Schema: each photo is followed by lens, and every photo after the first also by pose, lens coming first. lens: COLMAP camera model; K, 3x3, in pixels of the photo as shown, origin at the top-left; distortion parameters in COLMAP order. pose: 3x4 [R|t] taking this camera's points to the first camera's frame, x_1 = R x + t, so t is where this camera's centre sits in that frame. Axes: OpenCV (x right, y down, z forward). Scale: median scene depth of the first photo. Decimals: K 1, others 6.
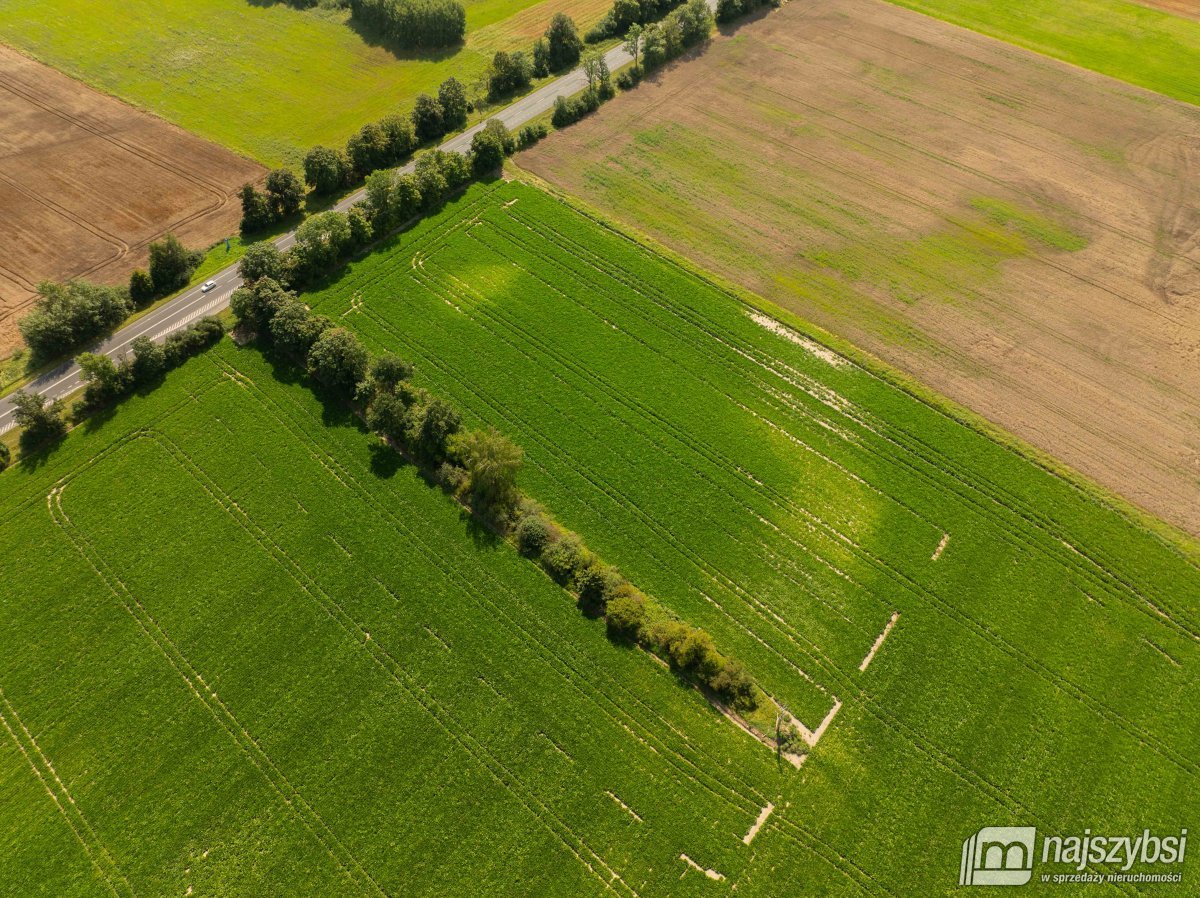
lens RADIAL K [[841.8, 0, 595.8], [0, 841.8, 446.7], [0, 0, 1]] dist [-0.044720, 0.007332]
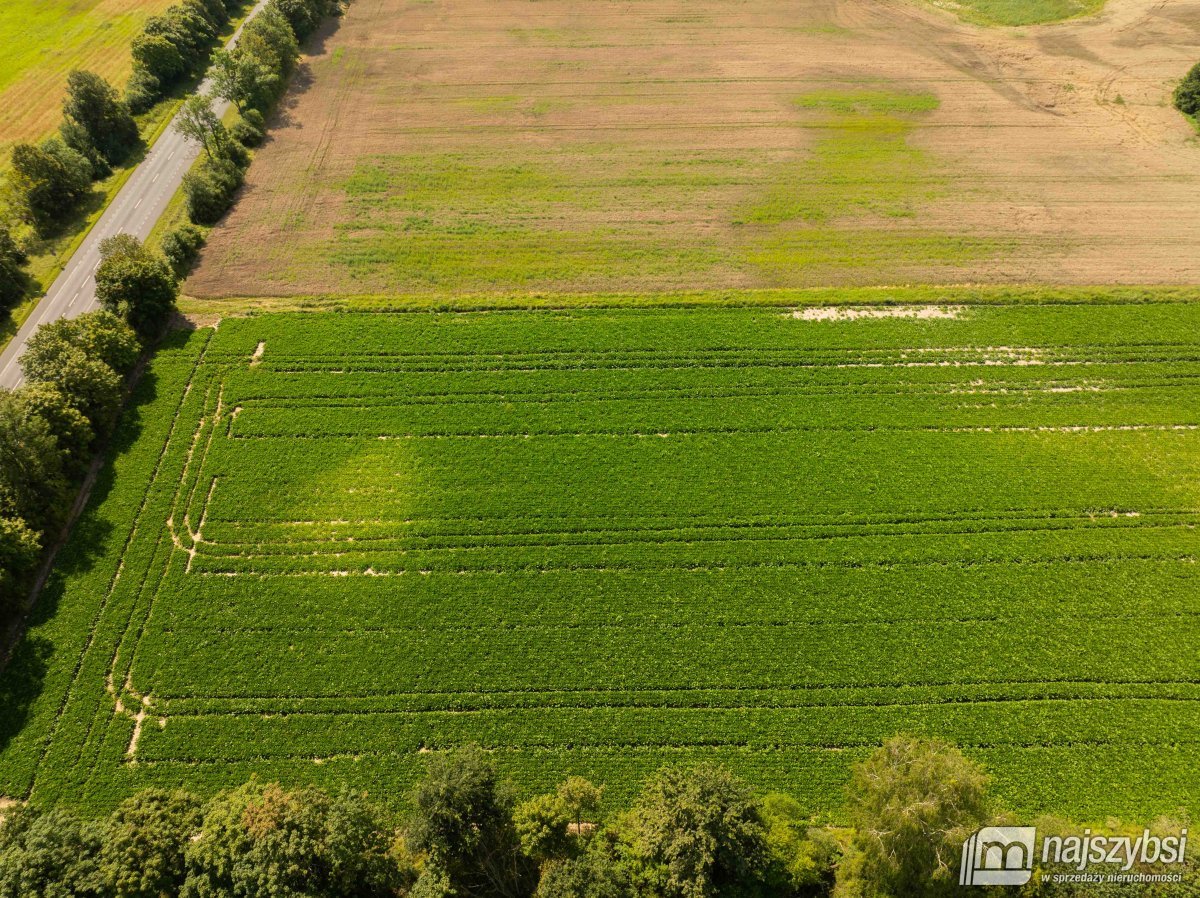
lens RADIAL K [[841.8, 0, 595.8], [0, 841.8, 446.7], [0, 0, 1]] dist [-0.044720, 0.007332]
pose [[0.718504, -0.476361, 0.506787, -0.282843], [0.533838, 0.844768, 0.037195, -0.181416], [-0.445835, 0.243817, 0.861269, 0.579016]]
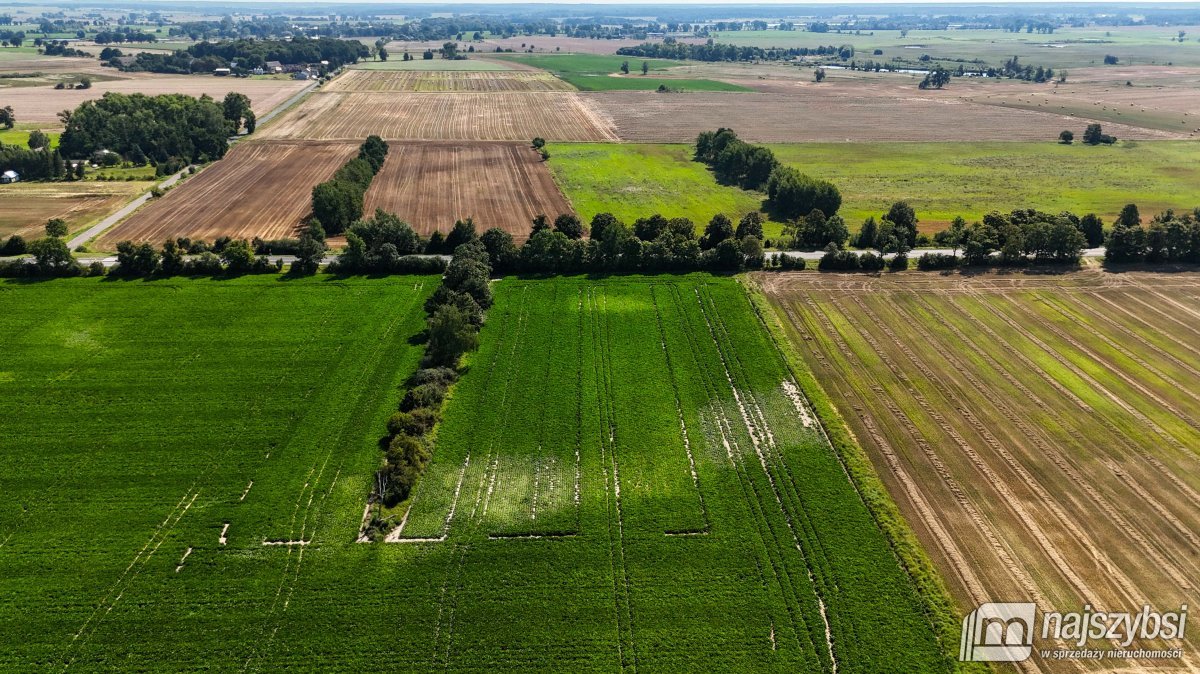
lens RADIAL K [[935.1, 0, 549.8], [0, 935.1, 335.9], [0, 0, 1]] dist [0.109513, -0.236334]
pose [[0.661556, 0.252711, -0.706032, 0.772597], [-0.571002, 0.780073, -0.255818, 0.234957], [0.486108, 0.572383, 0.660361, 0.142432]]
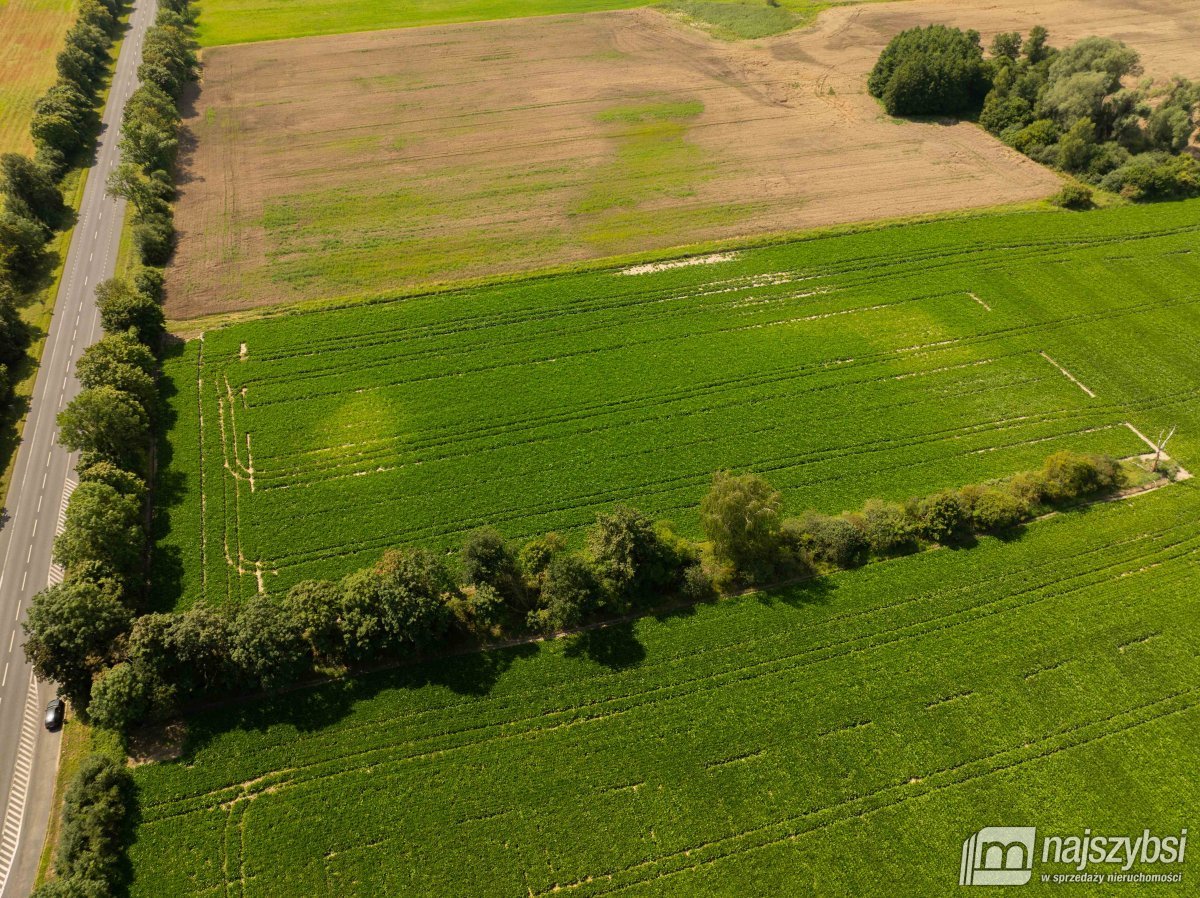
lens RADIAL K [[841.8, 0, 595.8], [0, 841.8, 446.7], [0, 0, 1]] dist [-0.044720, 0.007332]
pose [[0.530069, -0.576925, 0.621438, -0.494035], [0.651395, 0.746237, 0.137164, -0.165871], [-0.542873, 0.332095, 0.771363, 0.413696]]
